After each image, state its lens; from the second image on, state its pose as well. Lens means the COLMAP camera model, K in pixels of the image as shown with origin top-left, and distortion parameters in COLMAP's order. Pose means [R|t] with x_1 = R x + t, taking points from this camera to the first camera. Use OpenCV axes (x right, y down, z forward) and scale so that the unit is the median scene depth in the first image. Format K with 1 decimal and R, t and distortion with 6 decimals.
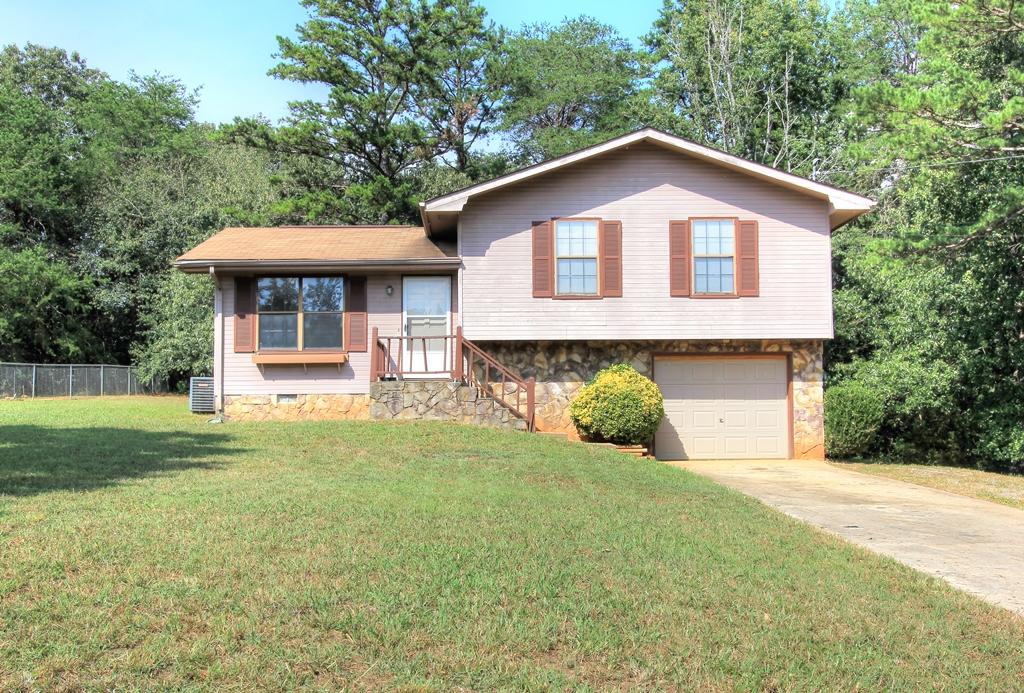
lens RADIAL K [[1117.7, 0, 522.5], [0, 1117.7, 379.5], [0, 0, 1]] dist [0.013282, 0.000000]
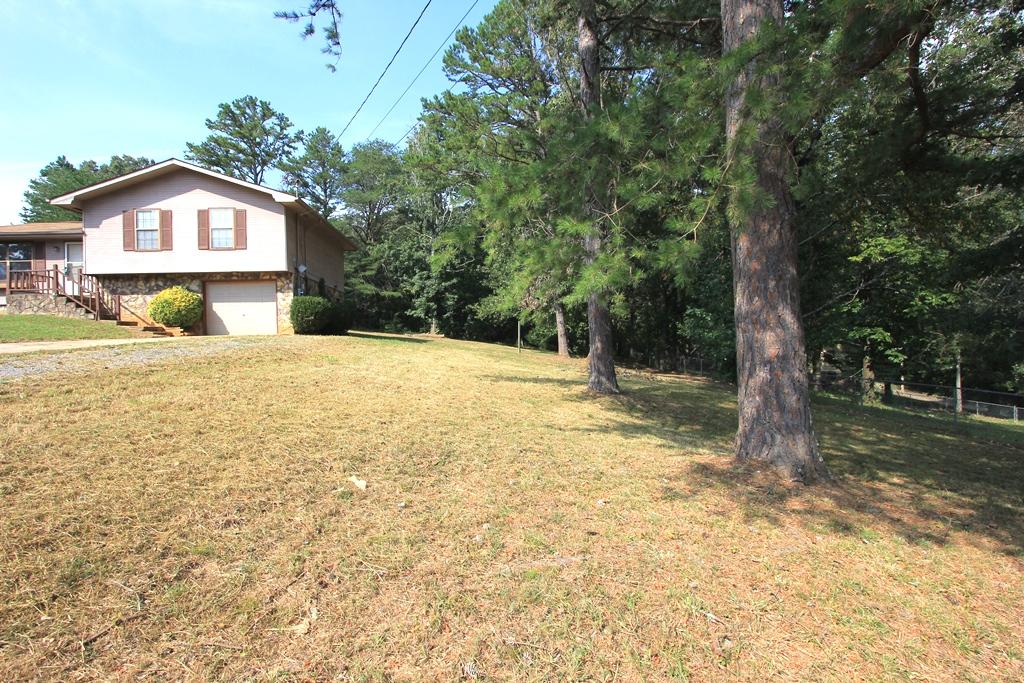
lens RADIAL K [[471.6, 0, 513.9], [0, 471.6, 344.4], [0, 0, 1]] dist [-0.017459, 0.002071]
pose [[0.998659, -0.018008, 0.048539, 0.621039], [0.015218, 0.998244, 0.057253, 0.049324], [-0.049485, -0.056437, 0.997179, 0.164163]]
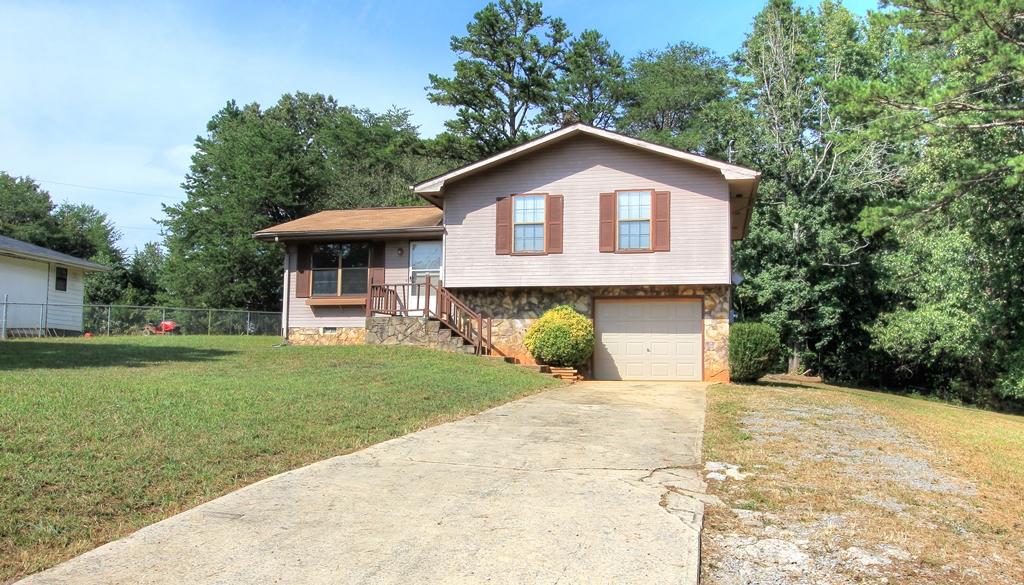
lens RADIAL K [[868.7, 0, 520.1], [0, 868.7, 317.3], [0, 0, 1]] dist [-0.012681, -0.004295]
pose [[0.967508, 0.001150, -0.252837, 0.292392], [-0.005918, 0.999819, -0.018097, 0.018937], [0.252770, 0.019005, 0.967340, 0.012745]]
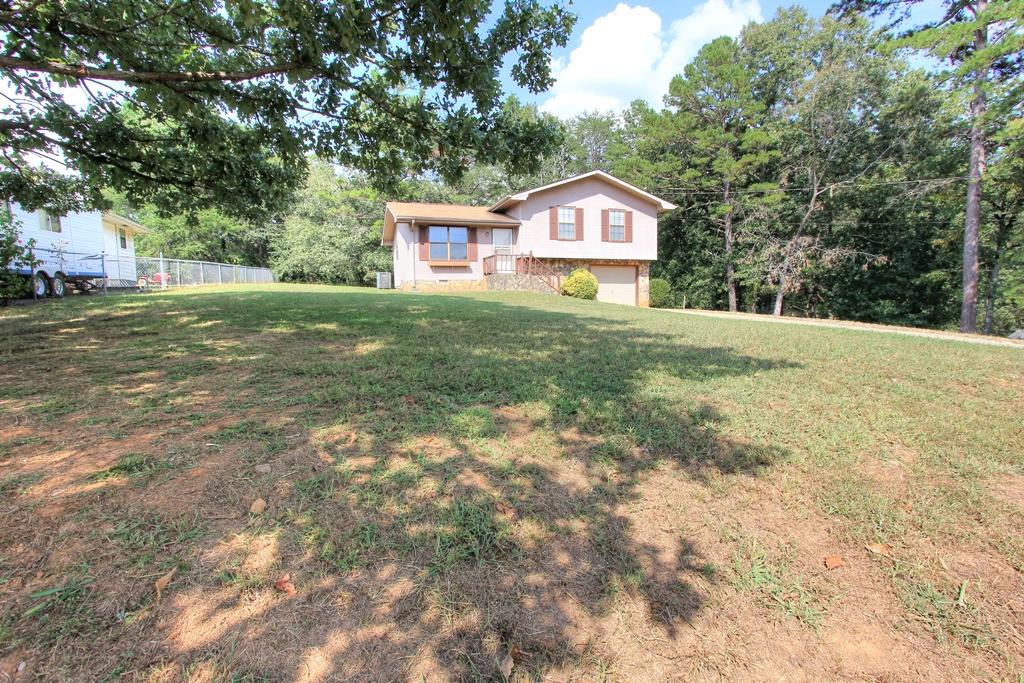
lens RADIAL K [[471.6, 0, 515.9], [0, 471.6, 341.9], [0, 0, 1]] dist [-0.017459, 0.002071]
pose [[0.953177, -0.030416, 0.300881, -0.359204], [-0.008351, 0.991903, 0.126725, 0.015797], [-0.302299, -0.123304, 0.945205, 0.051598]]
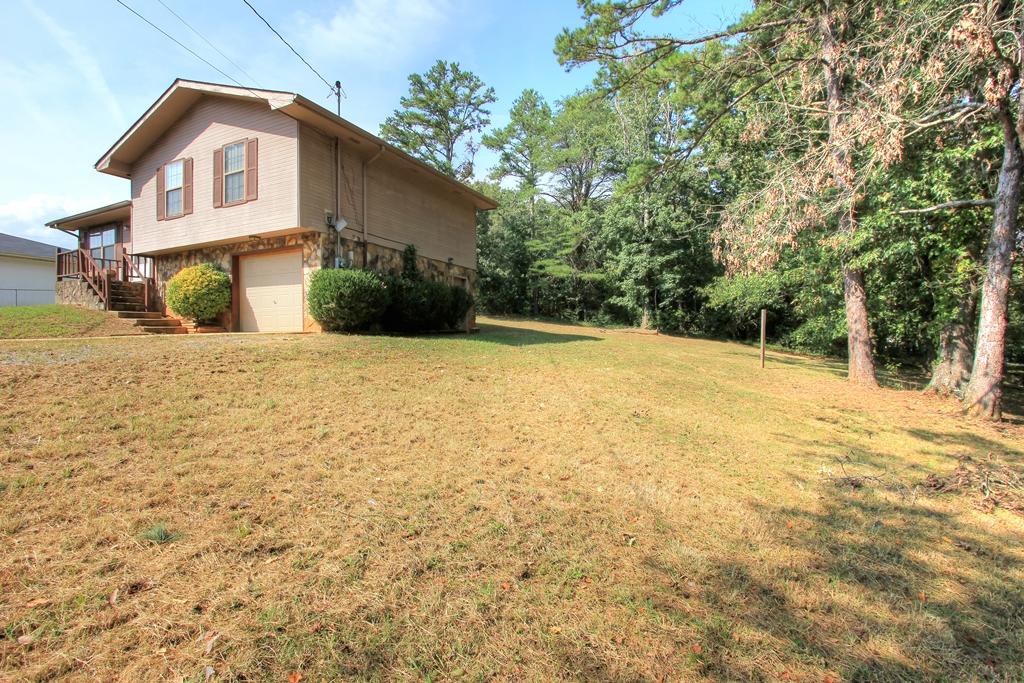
lens RADIAL K [[471.6, 0, 512.7], [0, 471.6, 346.1], [0, 0, 1]] dist [-0.017459, 0.002071]
pose [[0.881874, 0.011212, -0.471351, 0.699507], [0.023256, 0.997466, 0.067237, 0.059025], [0.470910, -0.070257, 0.879379, 0.658868]]
